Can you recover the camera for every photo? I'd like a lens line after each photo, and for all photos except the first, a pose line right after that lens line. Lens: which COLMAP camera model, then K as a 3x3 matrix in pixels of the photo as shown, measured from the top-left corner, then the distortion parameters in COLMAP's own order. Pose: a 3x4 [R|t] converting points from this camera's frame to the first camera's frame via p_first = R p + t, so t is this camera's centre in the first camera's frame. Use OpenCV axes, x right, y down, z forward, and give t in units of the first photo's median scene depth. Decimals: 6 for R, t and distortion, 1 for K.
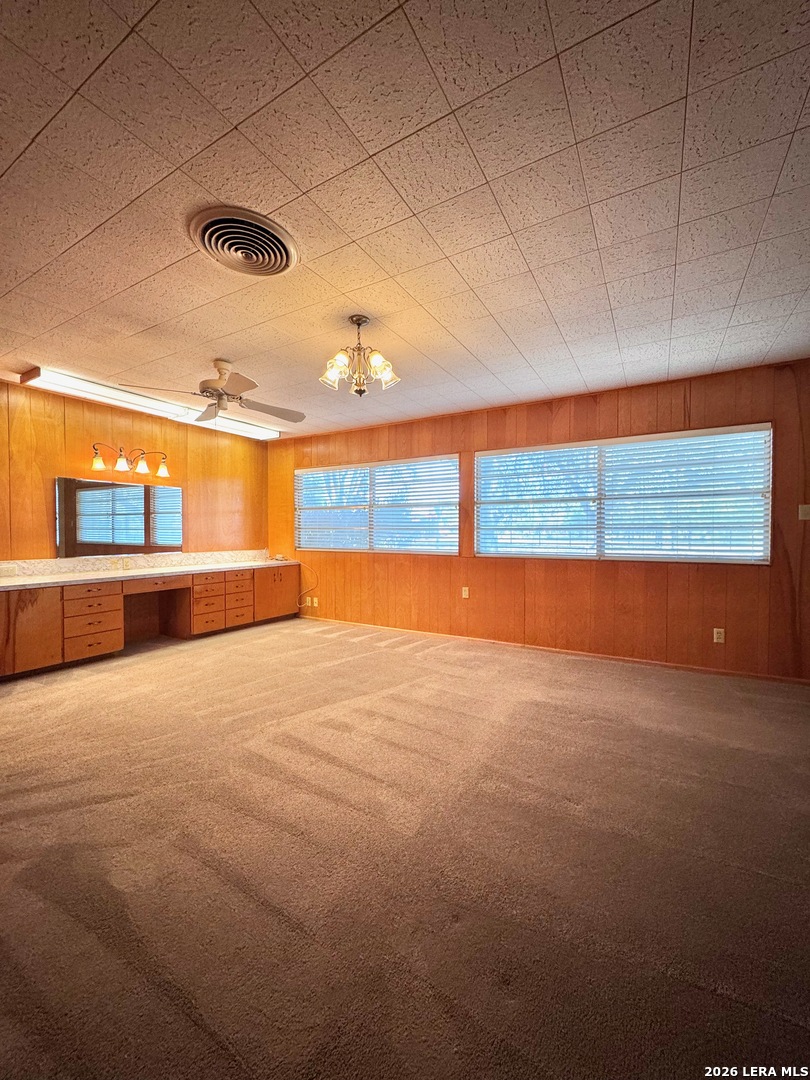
lens RADIAL K [[429.4, 0, 403.1], [0, 429.4, 539.9], [0, 0, 1]] dist [-0.003659, 0.000435]
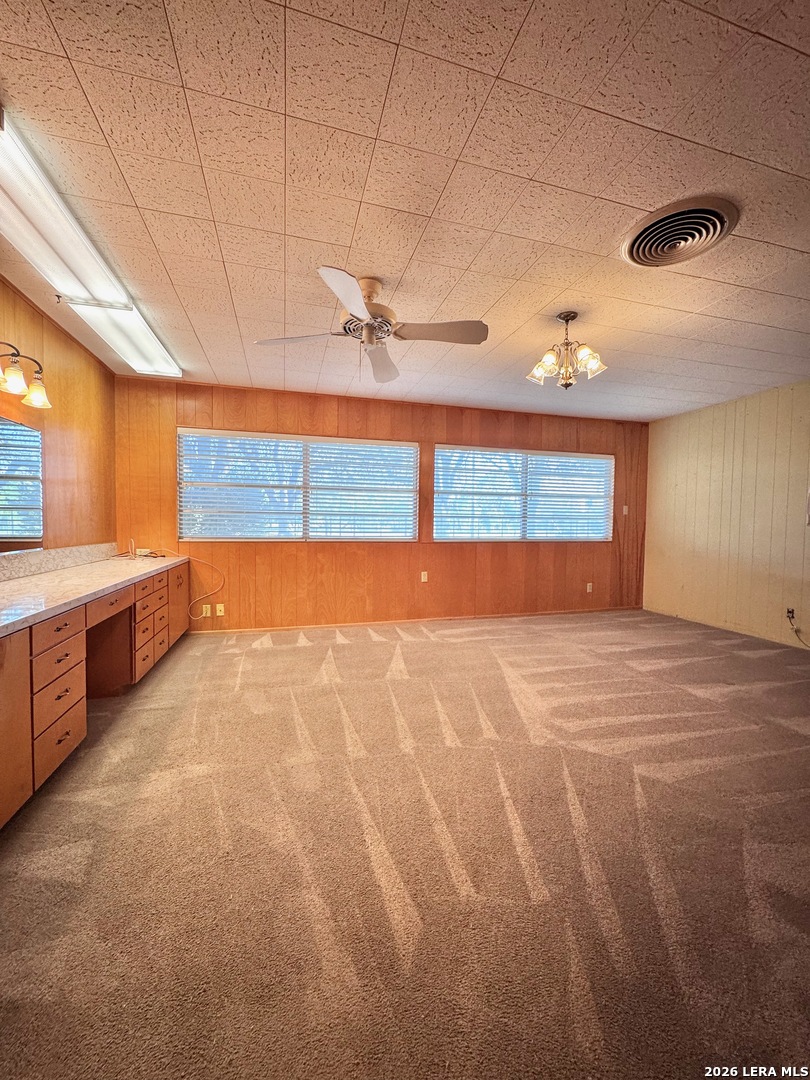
lens RADIAL K [[429.4, 0, 404.8], [0, 429.4, 537.6], [0, 0, 1]] dist [-0.003659, 0.000435]
pose [[0.689484, -0.016357, 0.724116, -0.667767], [0.005399, 0.999833, 0.017443, 0.008432], [-0.724280, -0.008117, 0.689458, 0.320509]]
